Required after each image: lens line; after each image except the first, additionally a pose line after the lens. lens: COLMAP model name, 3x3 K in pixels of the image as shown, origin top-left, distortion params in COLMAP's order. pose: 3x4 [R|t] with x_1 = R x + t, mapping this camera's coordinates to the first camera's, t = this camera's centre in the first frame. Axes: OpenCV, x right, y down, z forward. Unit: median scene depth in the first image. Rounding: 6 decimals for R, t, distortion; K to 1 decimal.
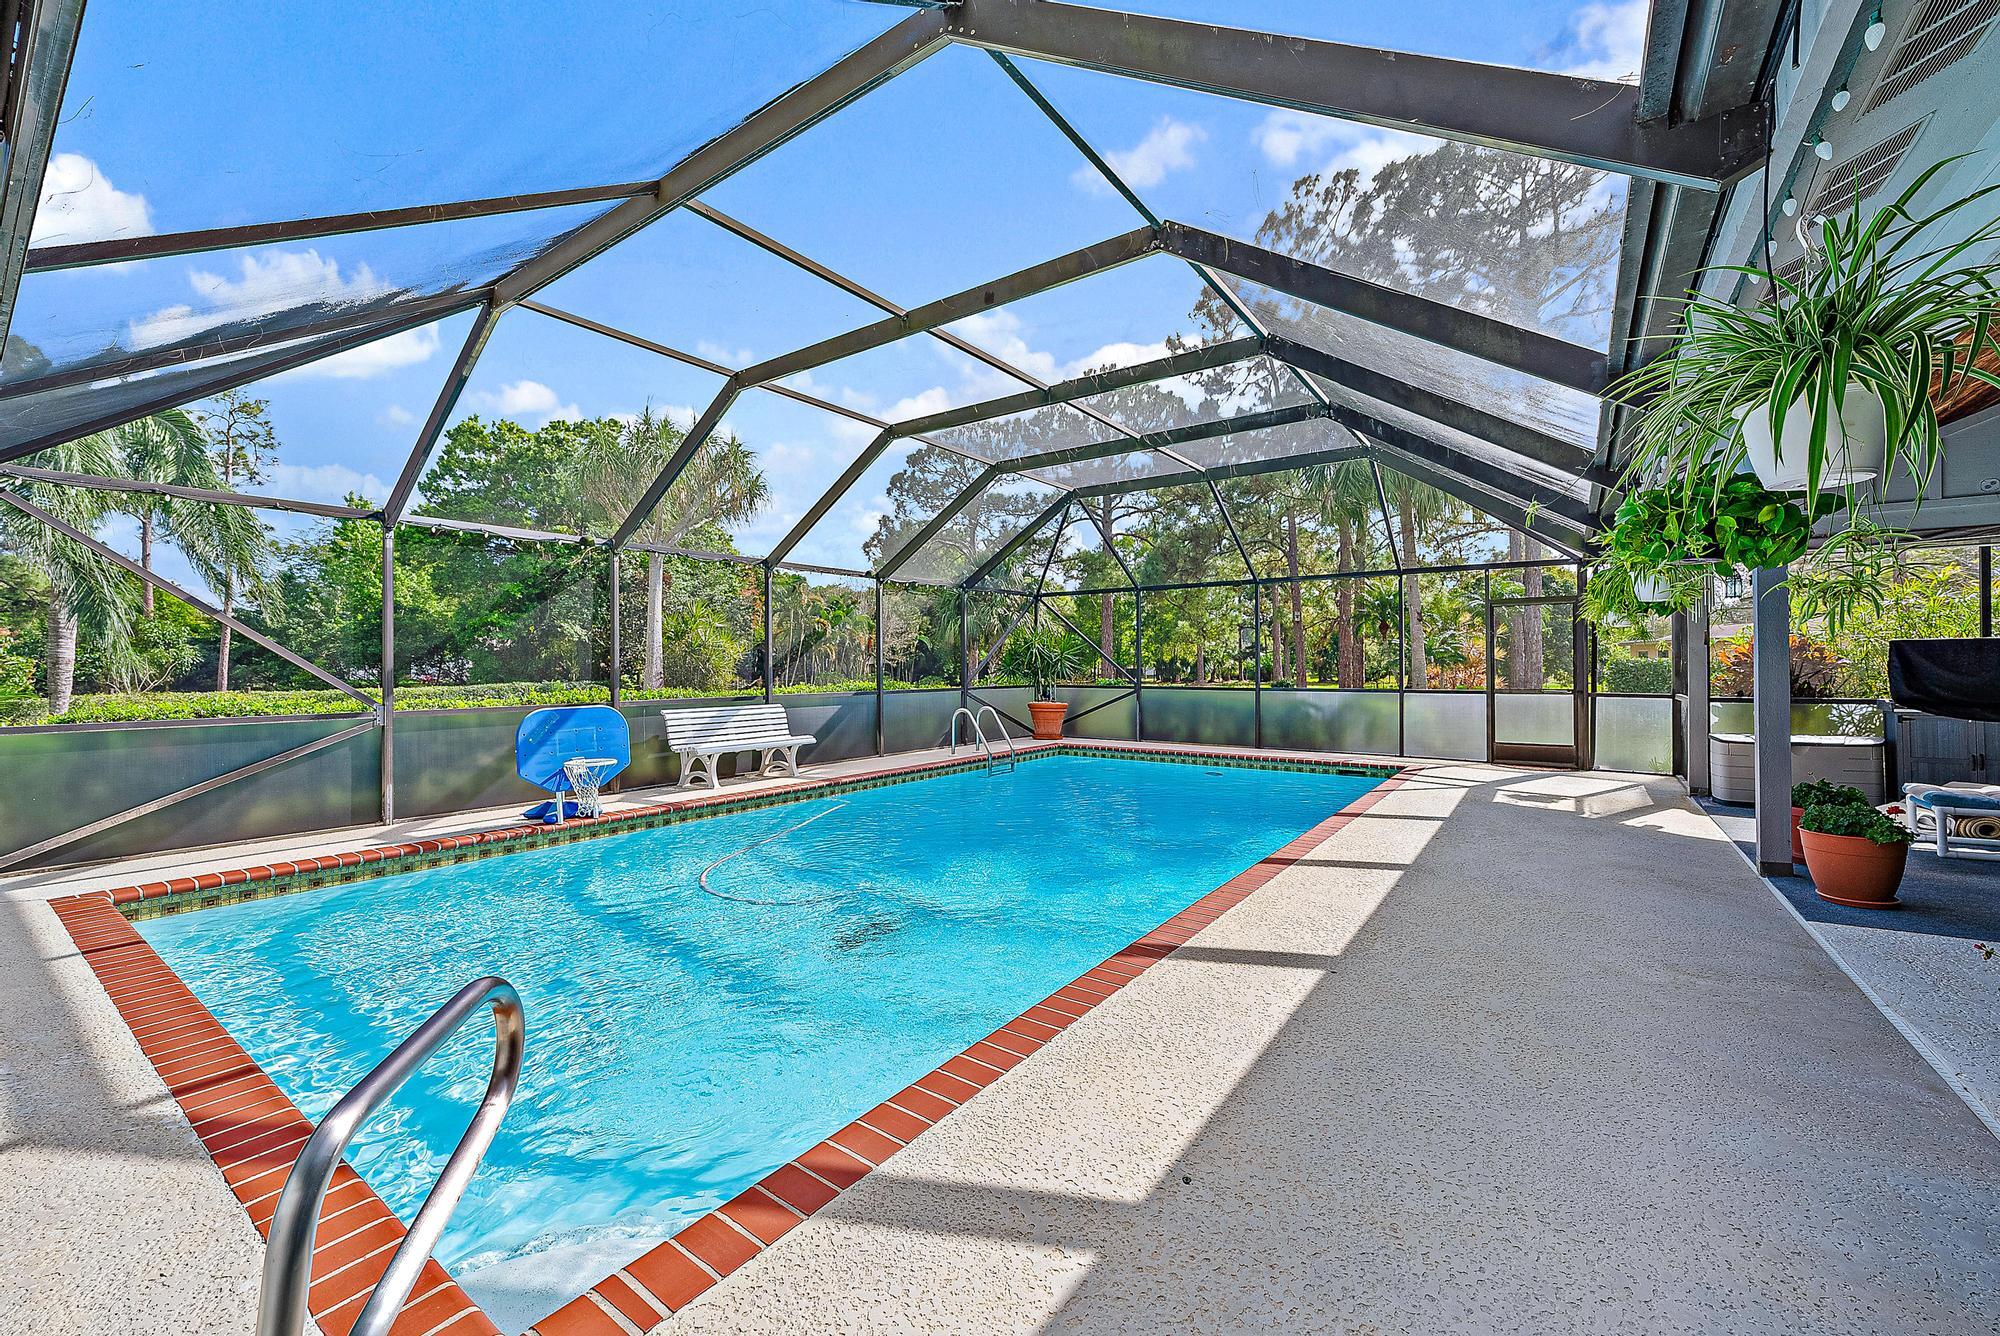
lens RADIAL K [[796.4, 0, 998.6], [0, 796.4, 664.4], [0, 0, 1]] dist [0.006105, -0.000627]
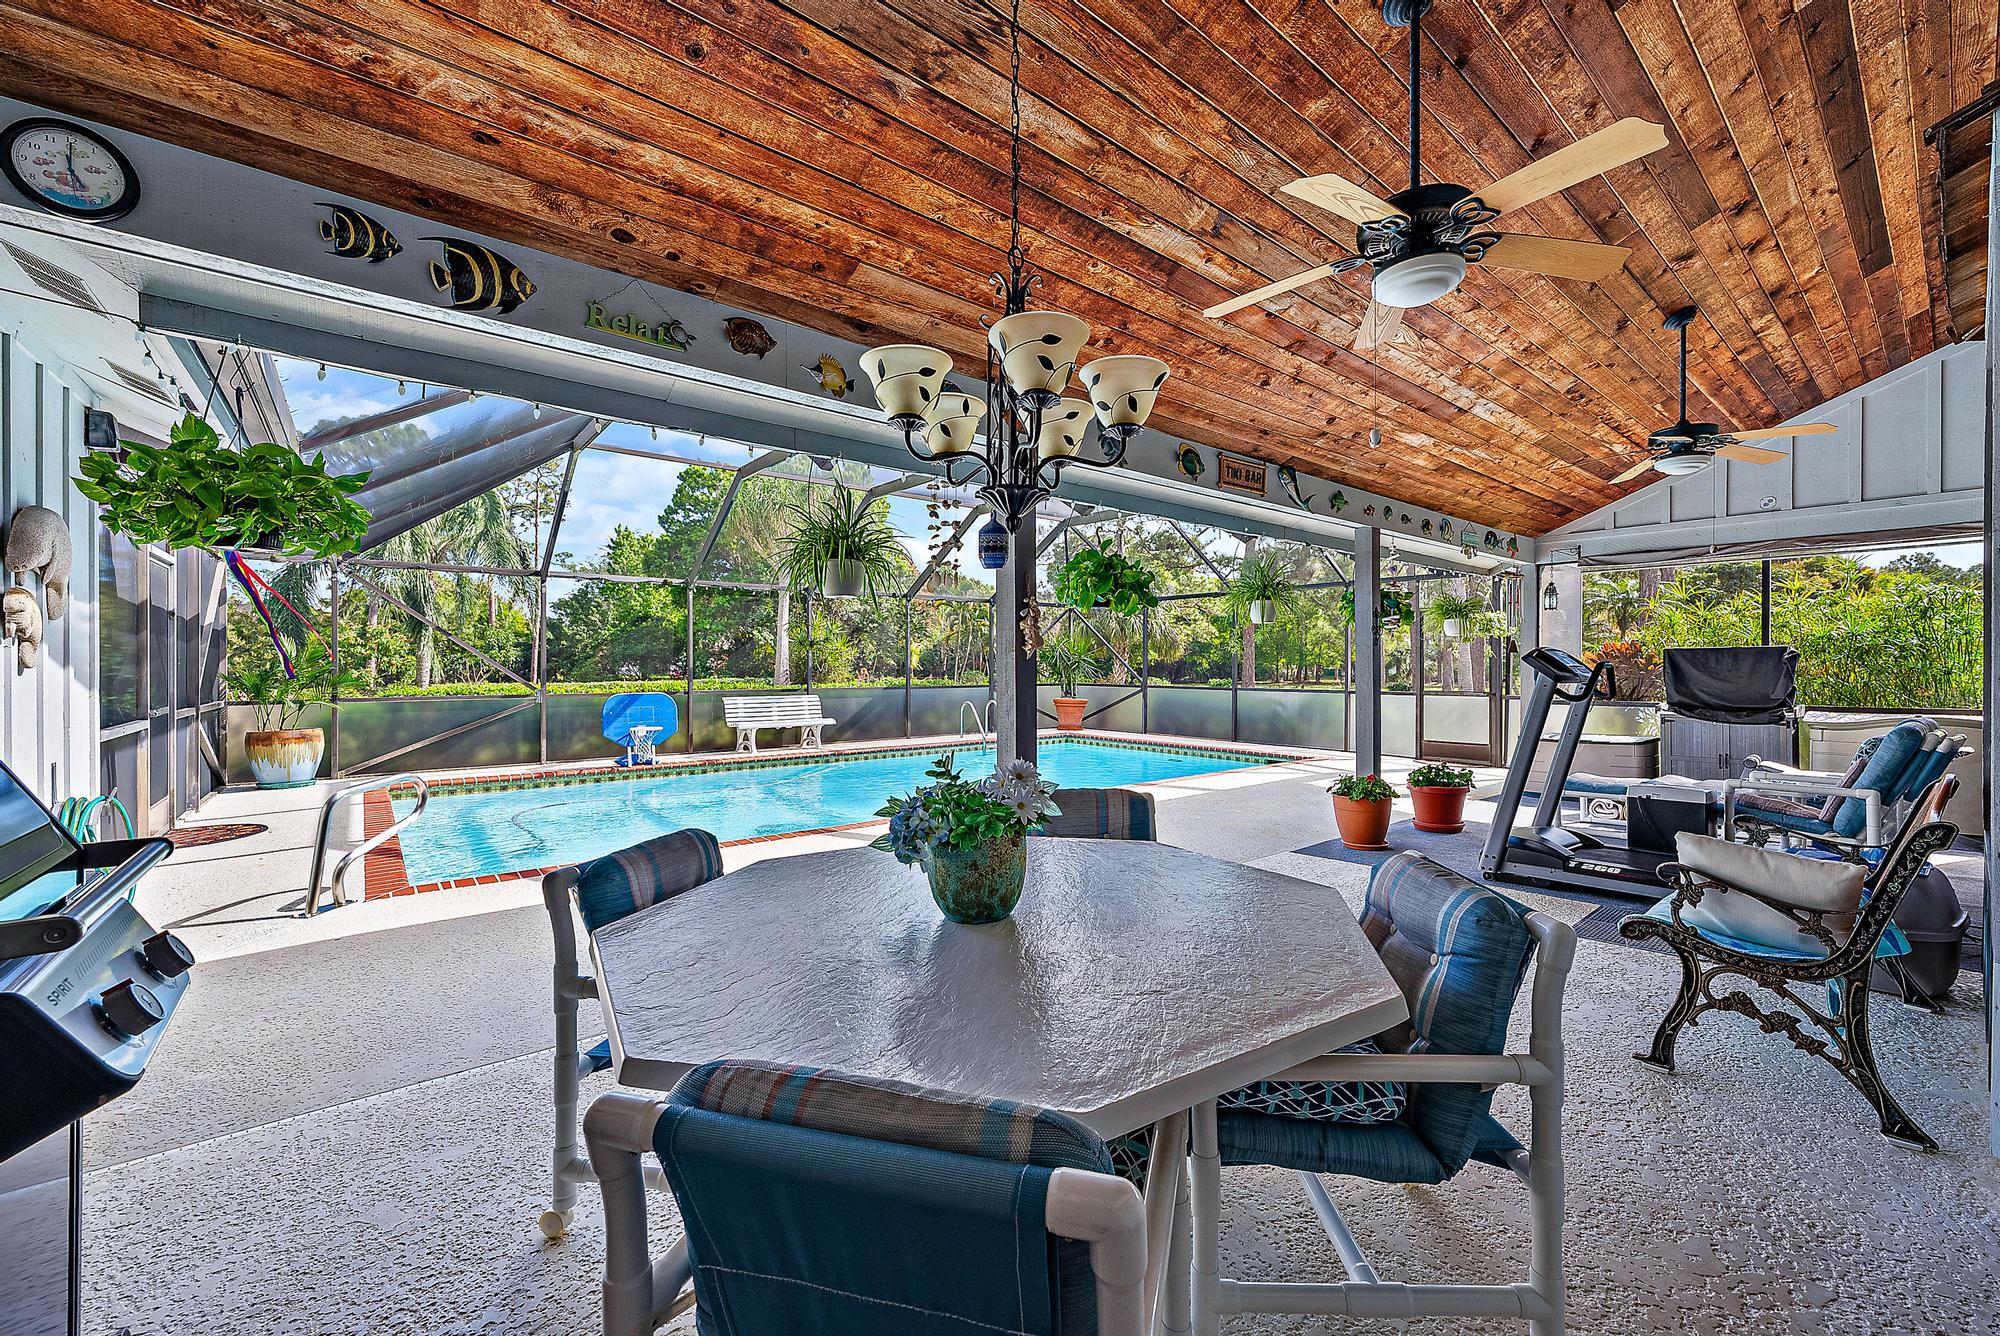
lens RADIAL K [[796.4, 0, 998.3], [0, 796.4, 673.9], [0, 0, 1]] dist [0.006105, -0.000627]
pose [[0.964494, 0.007992, -0.263986, 0.526571], [-0.004542, 0.999896, 0.013677, -0.007688], [0.264068, -0.011993, 0.964430, -0.299677]]
